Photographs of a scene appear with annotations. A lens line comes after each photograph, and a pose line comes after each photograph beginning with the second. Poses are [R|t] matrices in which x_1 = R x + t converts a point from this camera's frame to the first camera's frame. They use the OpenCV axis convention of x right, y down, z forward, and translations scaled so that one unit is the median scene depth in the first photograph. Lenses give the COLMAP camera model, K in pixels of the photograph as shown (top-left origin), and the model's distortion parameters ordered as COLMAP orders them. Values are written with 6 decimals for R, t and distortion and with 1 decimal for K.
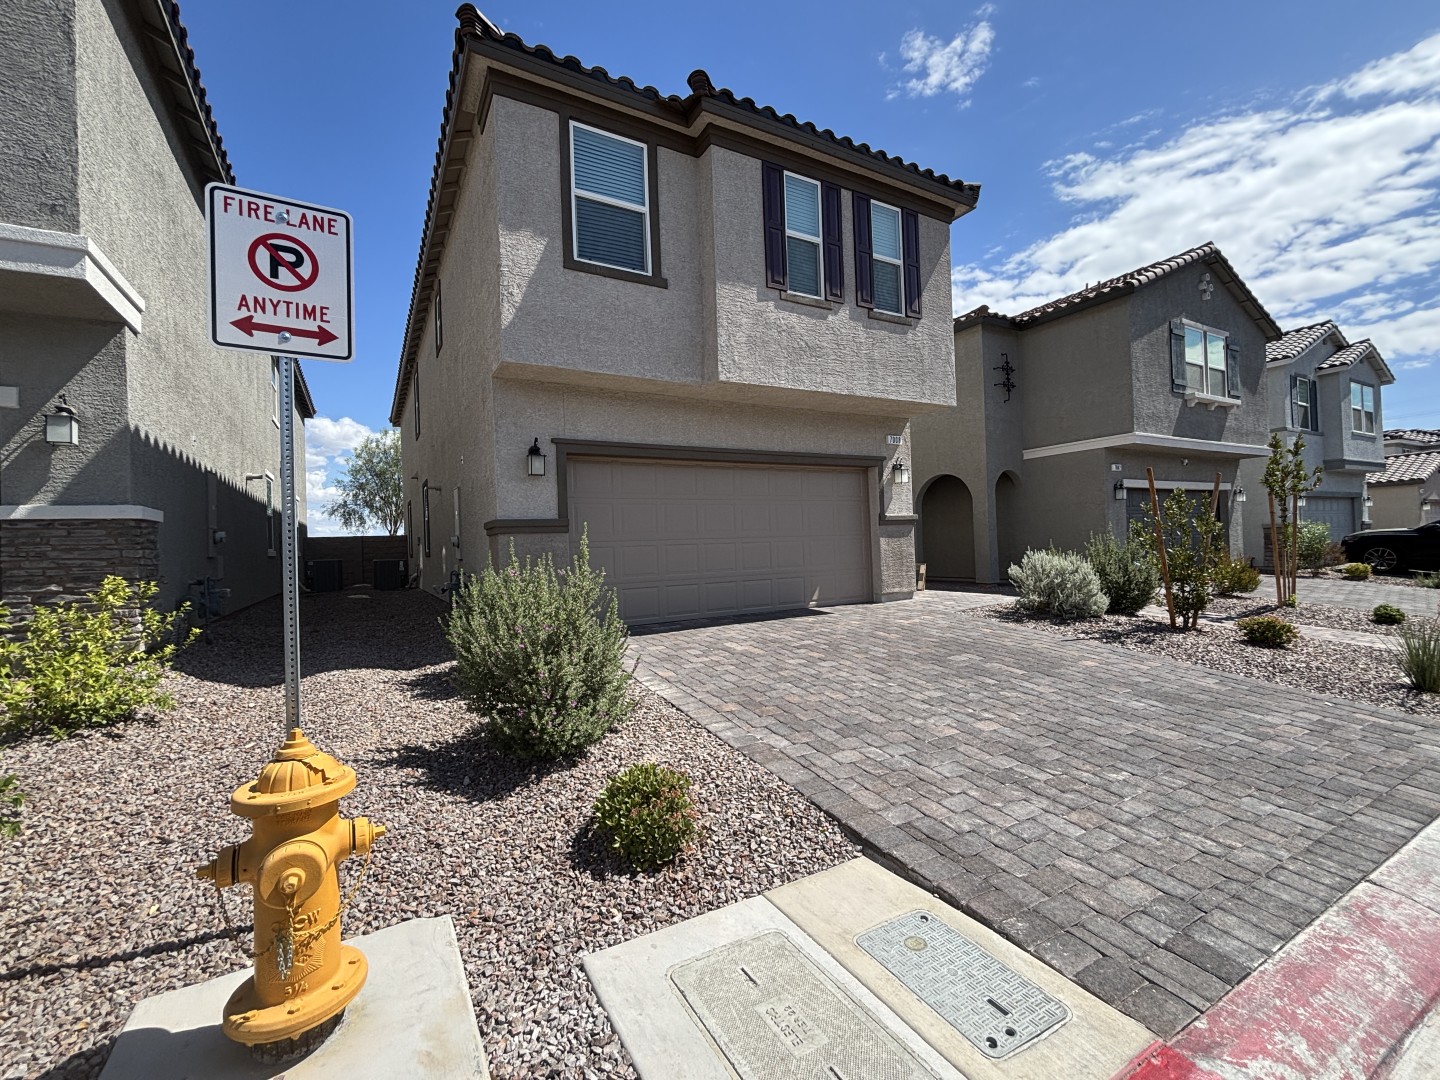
lens RADIAL K [[618.0, 0, 720.0], [0, 618.0, 540.0], [0, 0, 1]] dist [0.013276, -0.000460]
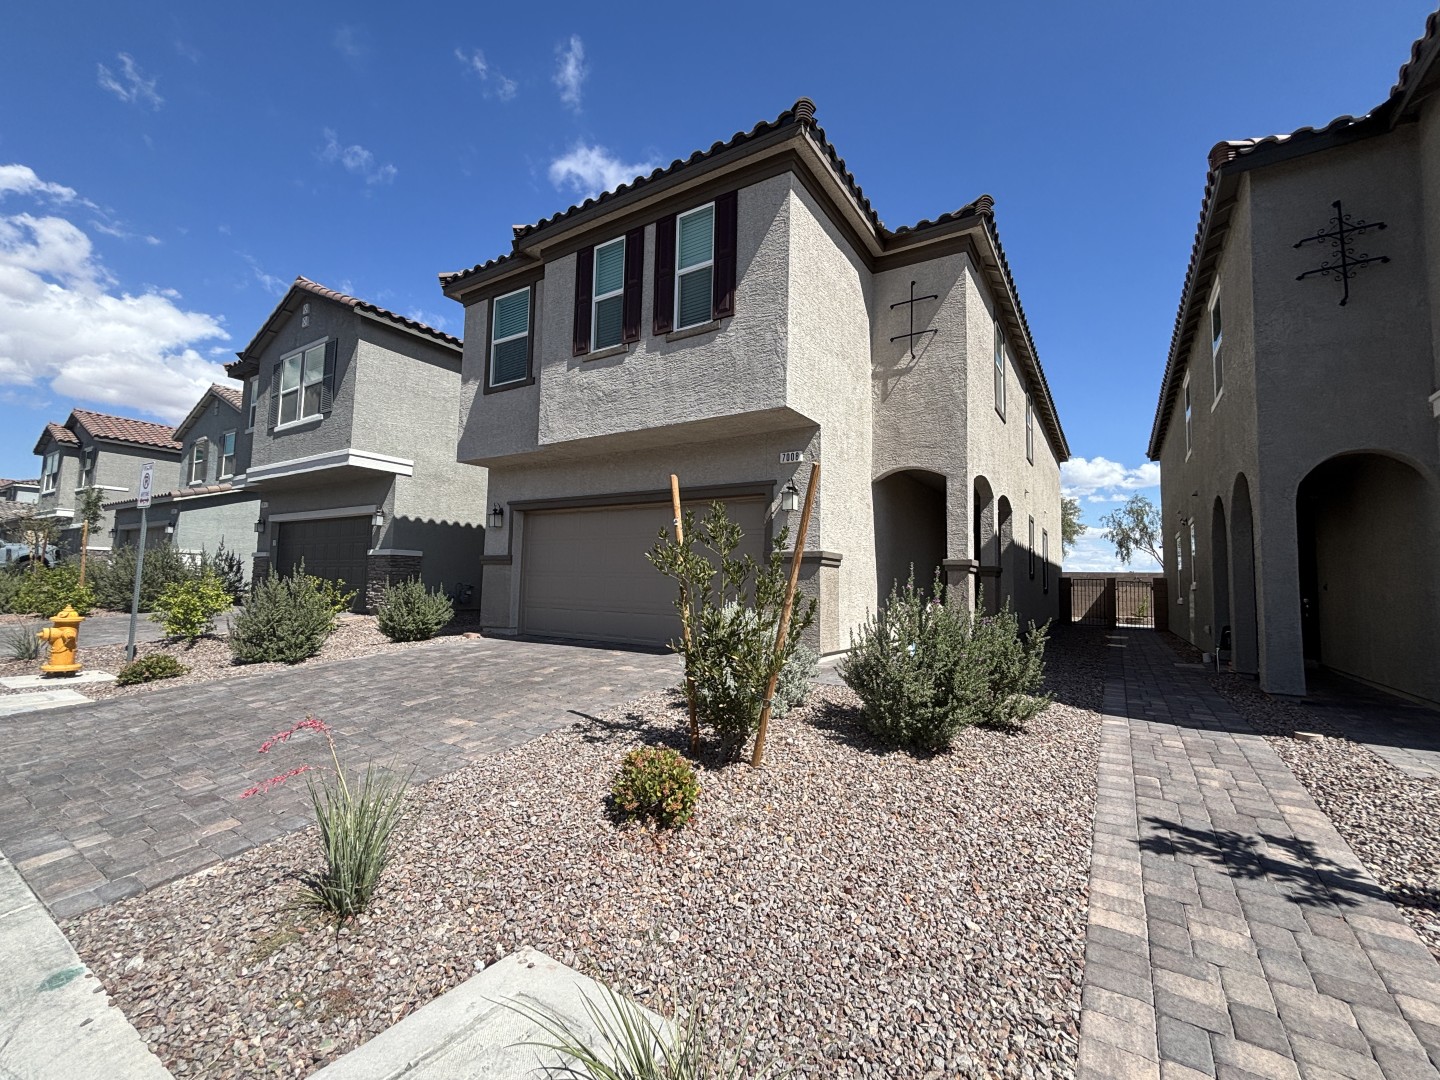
lens RADIAL K [[618.0, 0, 720.0], [0, 618.0, 540.0], [0, 0, 1]] dist [0.013276, -0.000460]
pose [[0.465054, -0.023800, -0.884962, 1.176400], [-0.032296, 0.998517, -0.043825, -0.021354], [0.884693, 0.048962, 0.463596, 0.692076]]
